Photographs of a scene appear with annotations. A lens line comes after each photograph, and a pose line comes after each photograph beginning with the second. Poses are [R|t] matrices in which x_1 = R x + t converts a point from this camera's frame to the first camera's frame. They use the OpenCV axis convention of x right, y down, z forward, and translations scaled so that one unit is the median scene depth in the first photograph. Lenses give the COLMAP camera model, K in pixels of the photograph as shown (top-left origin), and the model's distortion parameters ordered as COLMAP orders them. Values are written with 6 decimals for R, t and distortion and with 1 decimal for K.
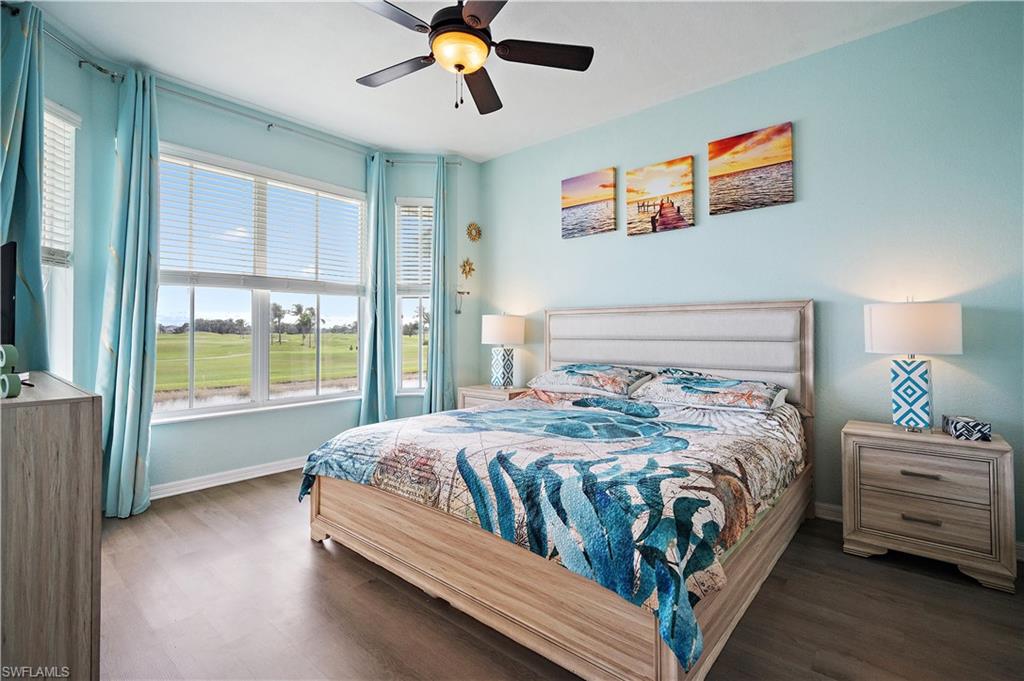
lens RADIAL K [[470.5, 0, 512.0], [0, 470.5, 340.5], [0, 0, 1]] dist [0.002345, 0.000246]
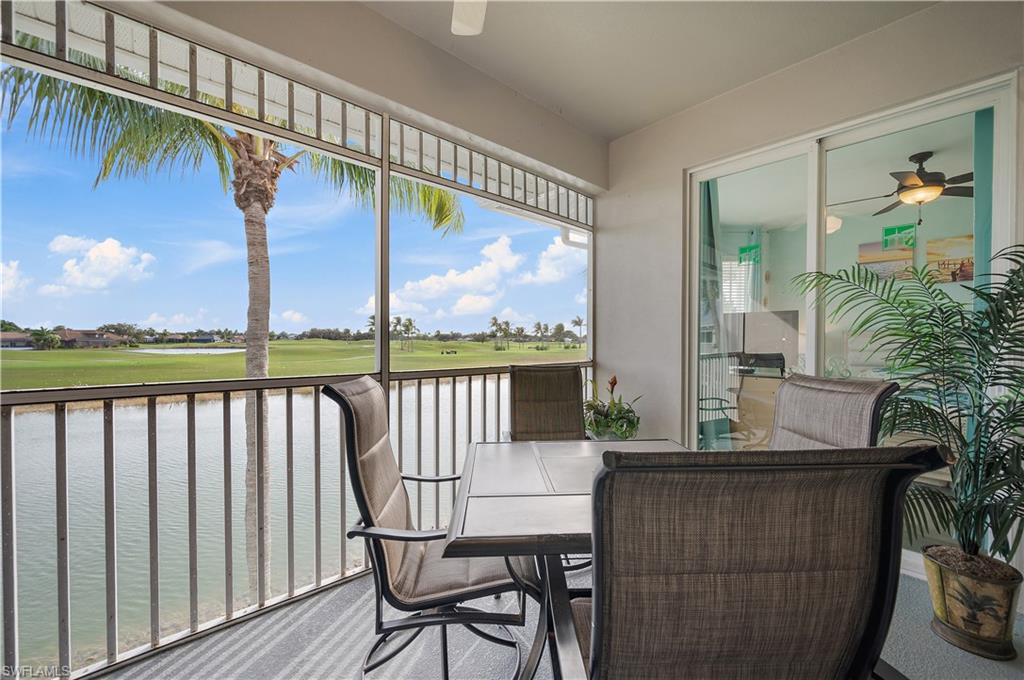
lens RADIAL K [[411.7, 0, 509.7], [0, 411.7, 342.7], [0, 0, 1]] dist [-0.000581, 0.000332]
pose [[0.992154, 0.007399, -0.124801, -0.898146], [-0.008767, 0.999907, -0.010415, -0.007302], [0.124712, 0.011427, 0.992127, -0.462367]]
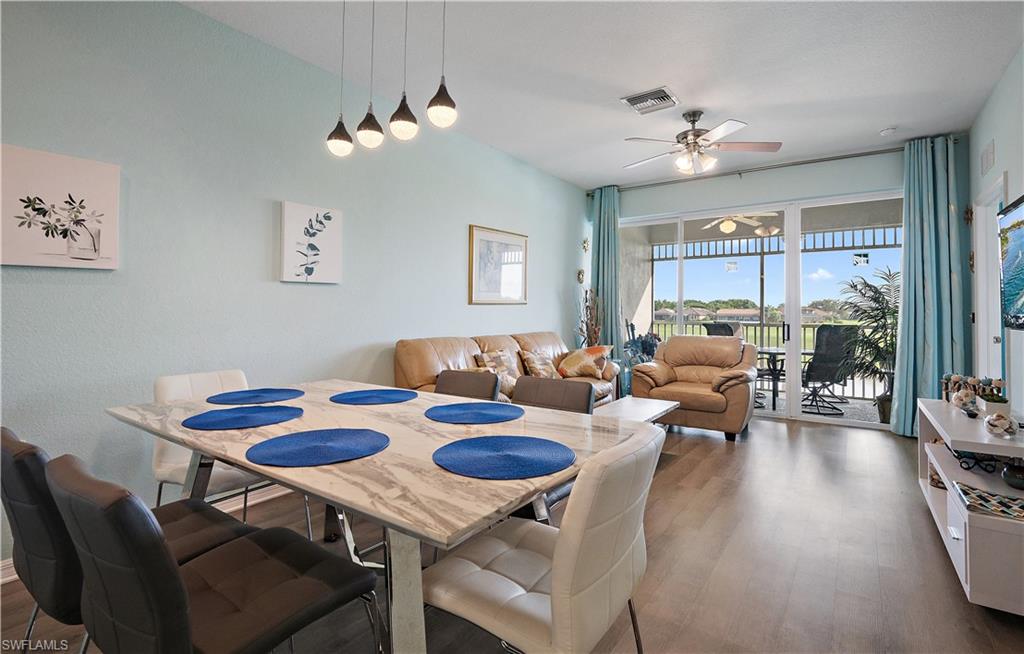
lens RADIAL K [[472.3, 0, 516.1], [0, 472.3, 305.8], [0, 0, 1]] dist [-0.003411, -0.001153]
pose [[0.093170, -0.010635, -0.995593, 0.770415], [-0.023949, 0.999630, -0.012919, 0.005907], [0.995362, 0.025047, 0.092881, -1.125007]]
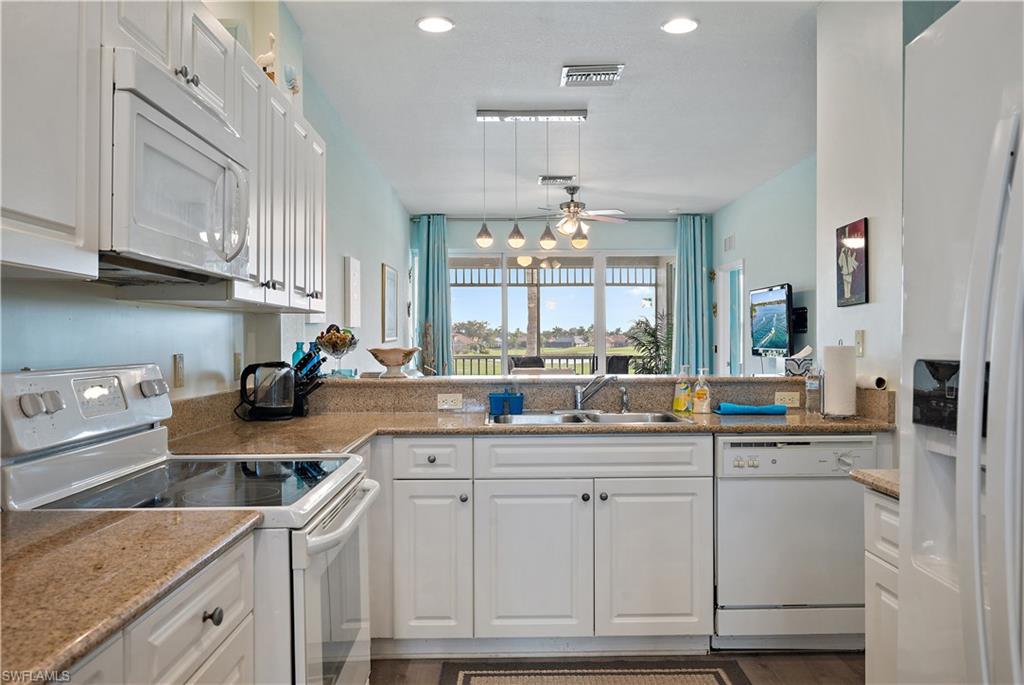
lens RADIAL K [[811.6, 0, 512.0], [0, 811.6, 342.5], [0, 0, 1]] dist [0.009902, 0.001746]
pose [[0.673616, 0.001027, -0.739081, 1.311768], [-0.010850, 0.999905, -0.008499, 0.002418], [0.739002, 0.013744, 0.673563, -2.279934]]
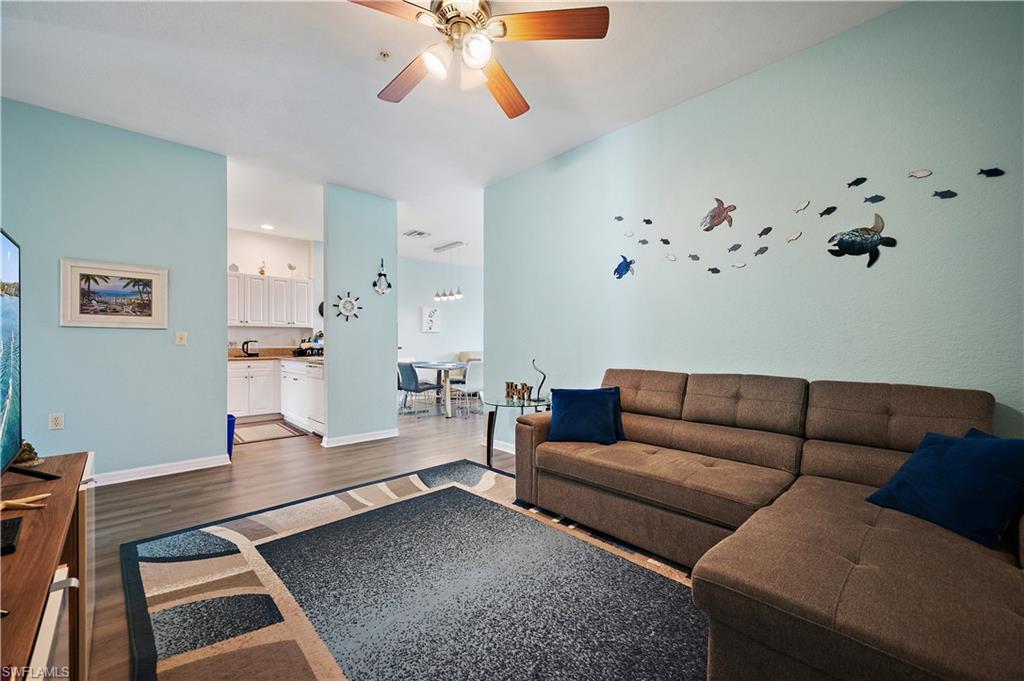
lens RADIAL K [[406.6, 0, 510.3], [0, 406.6, 344.4], [0, 0, 1]] dist [-0.000186, 0.000031]
pose [[-0.121668, 0.004537, -0.992560, 2.104103], [-0.018279, 0.999810, 0.006810, 0.007117], [0.992402, 0.018971, -0.121562, -0.692636]]
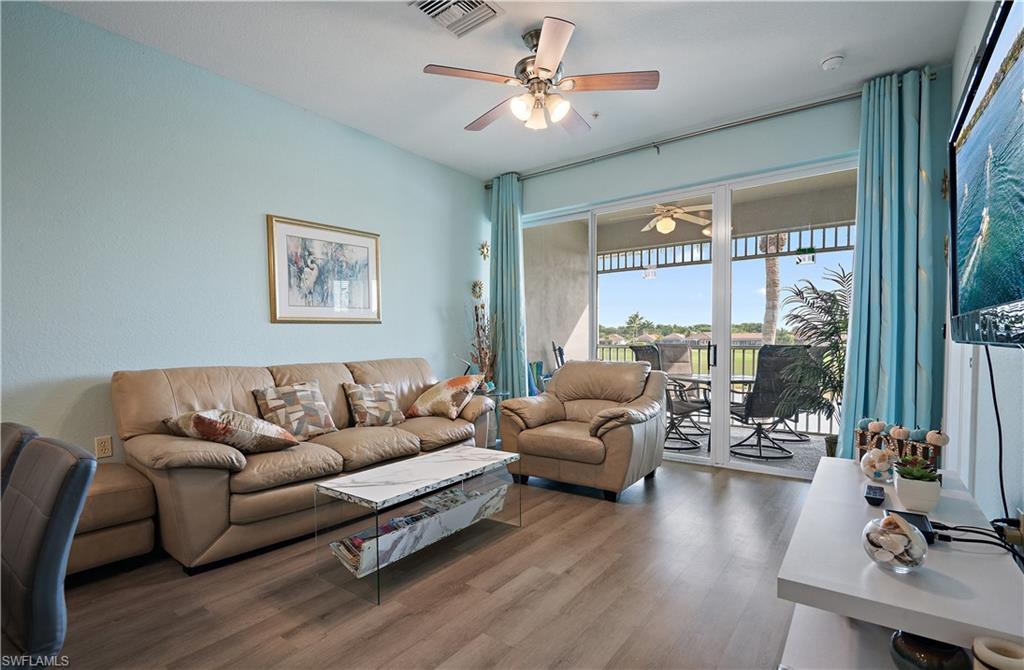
lens RADIAL K [[483.4, 0, 514.2], [0, 483.4, 361.7], [0, 0, 1]] dist [-0.001926, -0.000071]
pose [[0.076596, 0.048391, -0.995887, 0.521271], [-0.012280, 0.998792, 0.047587, 0.014441], [0.996987, 0.008584, 0.077098, -0.737896]]
